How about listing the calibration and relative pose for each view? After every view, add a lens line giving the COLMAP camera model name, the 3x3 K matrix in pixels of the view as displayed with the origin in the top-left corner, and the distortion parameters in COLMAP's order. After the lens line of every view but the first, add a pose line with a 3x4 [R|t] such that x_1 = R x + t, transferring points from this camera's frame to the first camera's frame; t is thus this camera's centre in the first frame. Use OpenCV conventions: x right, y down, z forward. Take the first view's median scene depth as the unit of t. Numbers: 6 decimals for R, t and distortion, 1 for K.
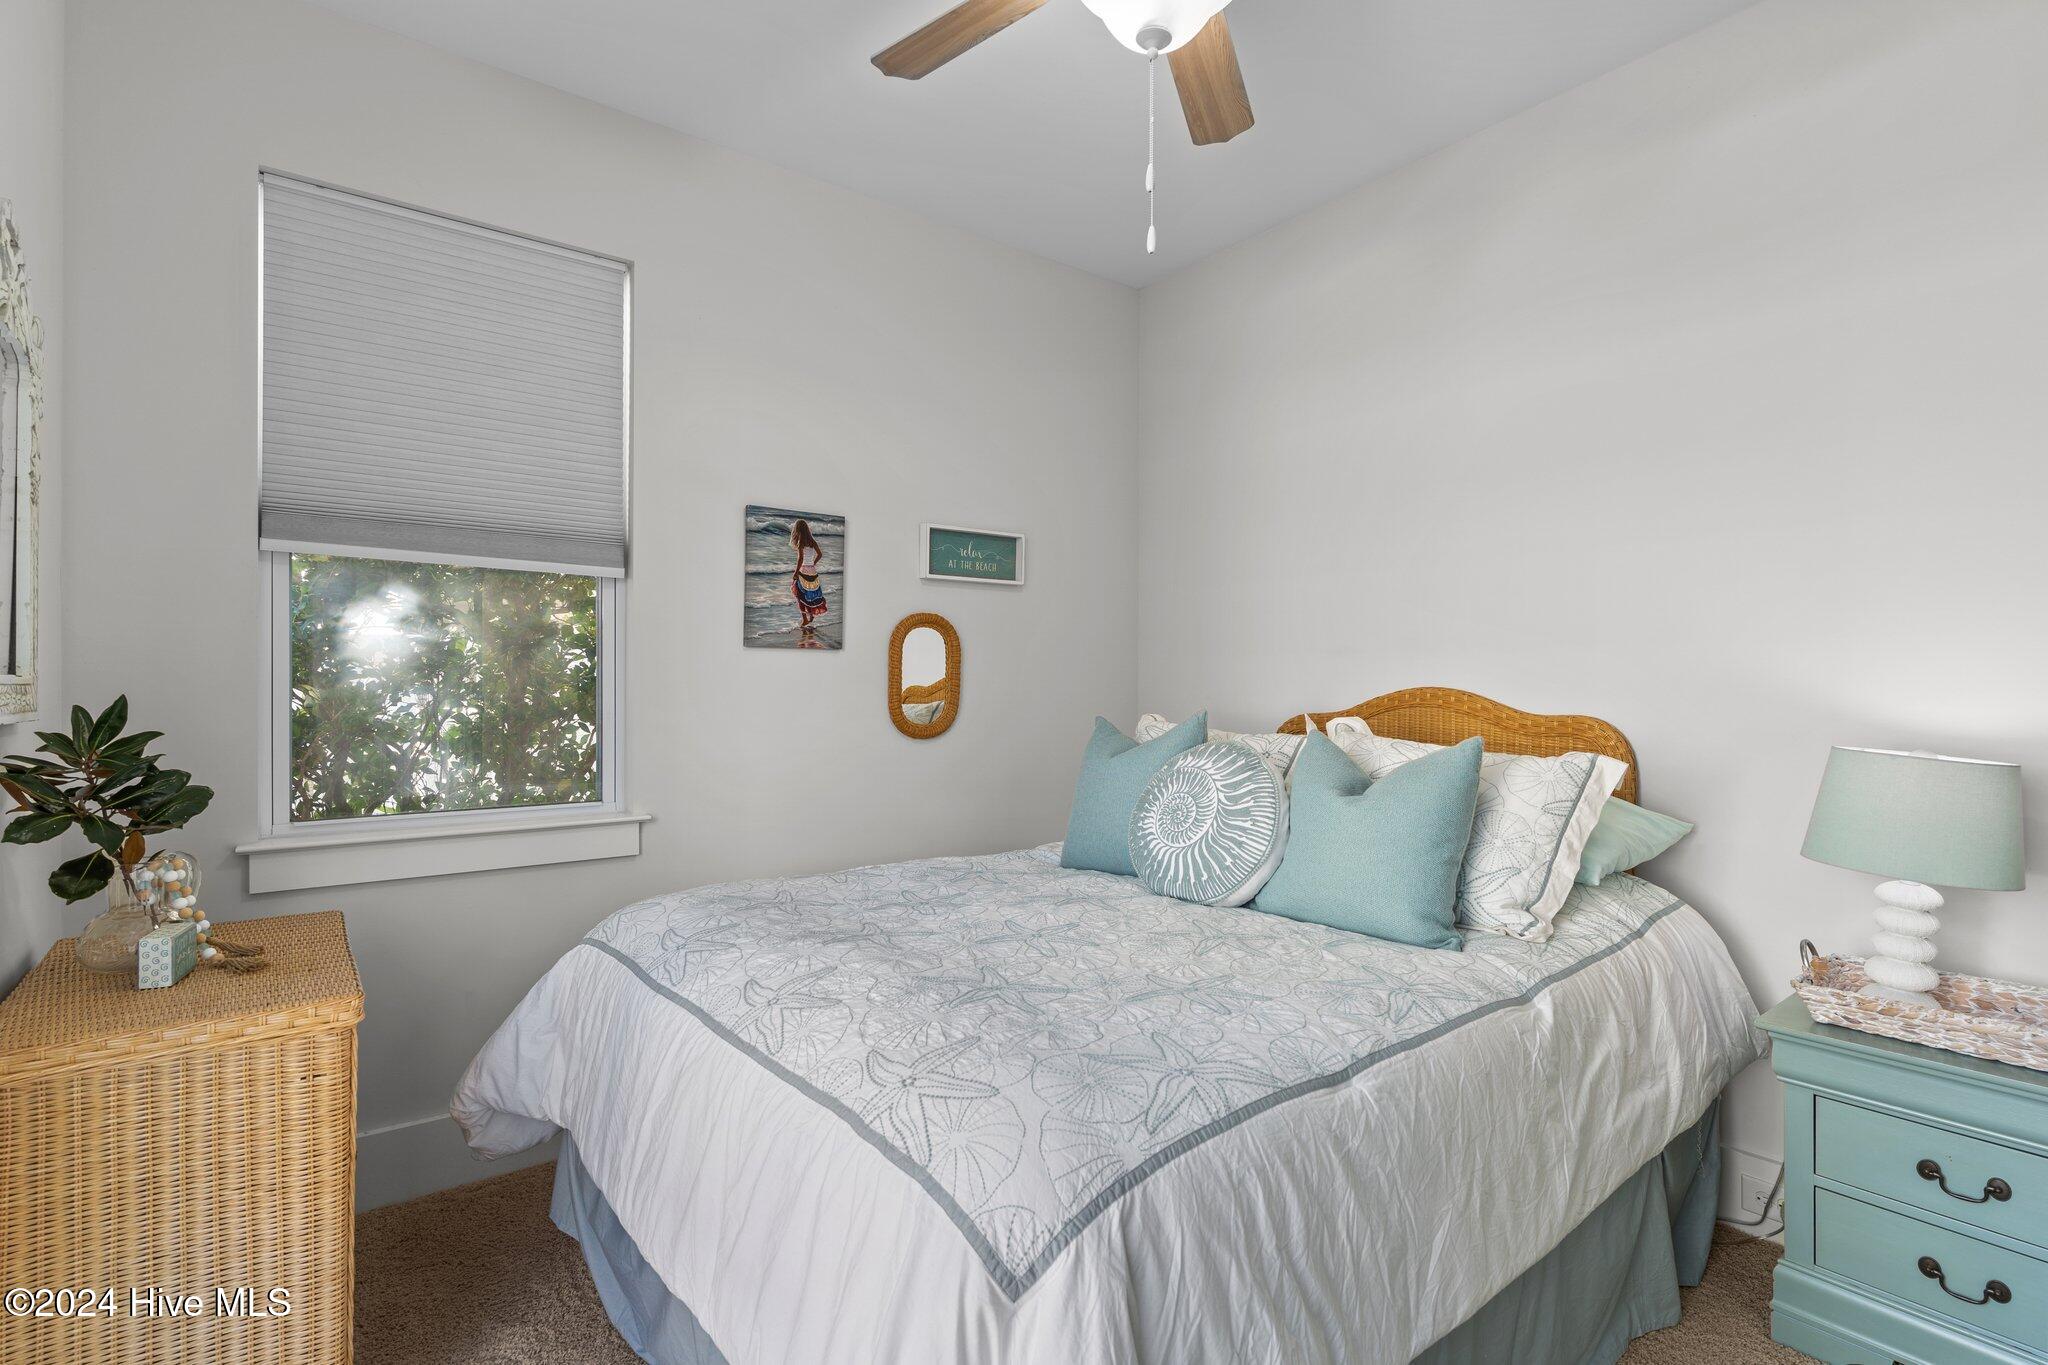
lens RADIAL K [[979.8, 0, 1020.2], [0, 979.8, 685.7], [0, 0, 1]] dist [0.000896, 0.000301]
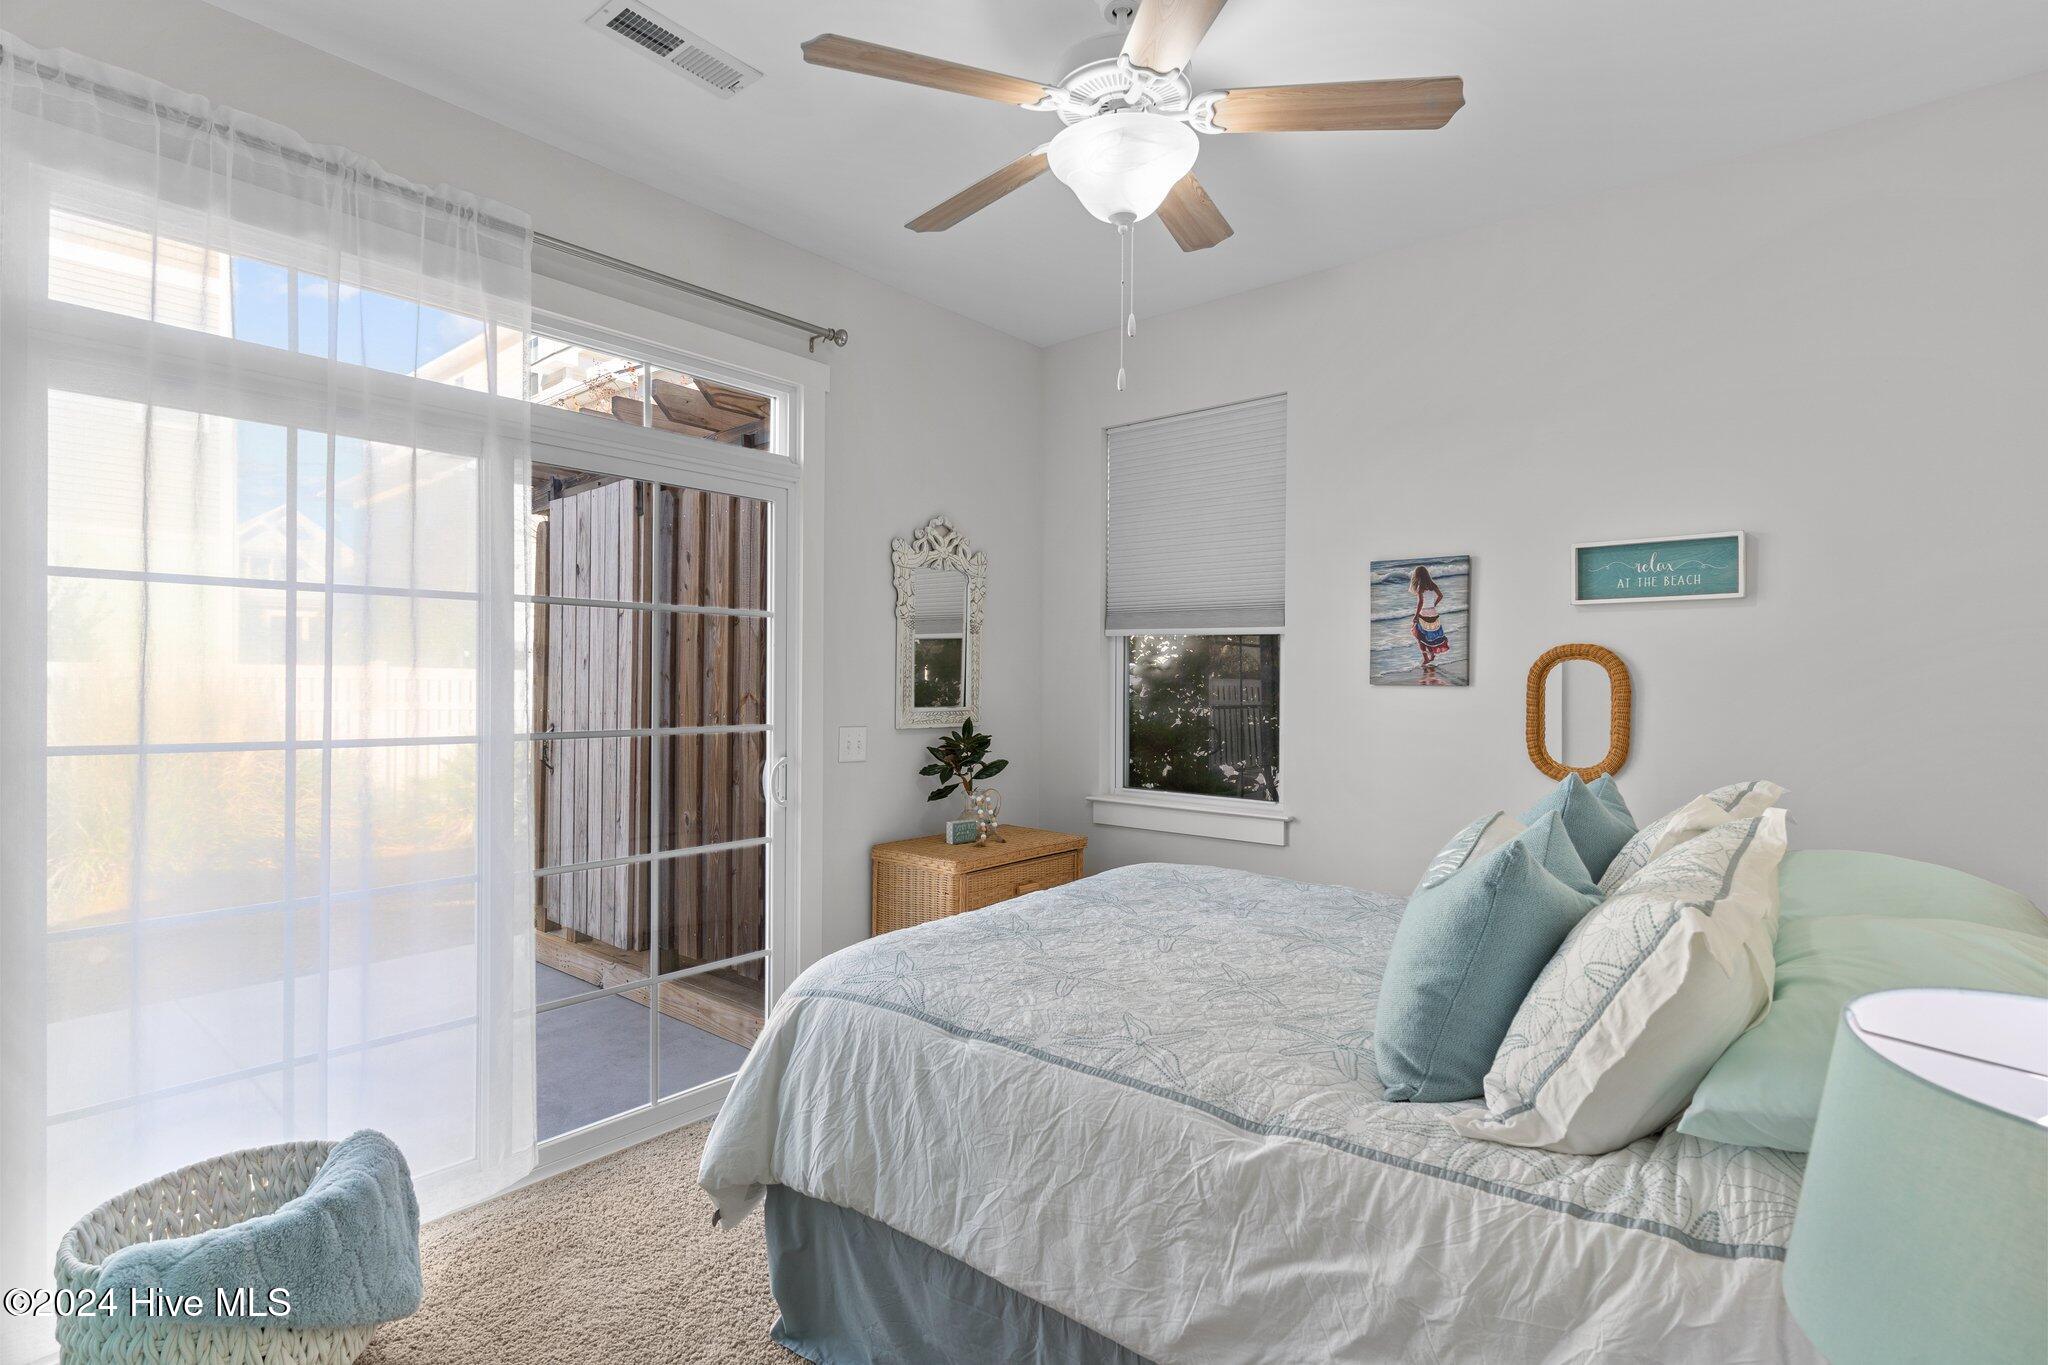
lens RADIAL K [[979.8, 0, 1018.3], [0, 979.8, 676.6], [0, 0, 1]] dist [0.000896, 0.000301]
pose [[0.213038, -0.003633, -0.977037, 0.737425], [-0.005503, 0.999973, -0.004918, -0.040554], [0.977028, 0.006425, 0.213012, 0.341579]]
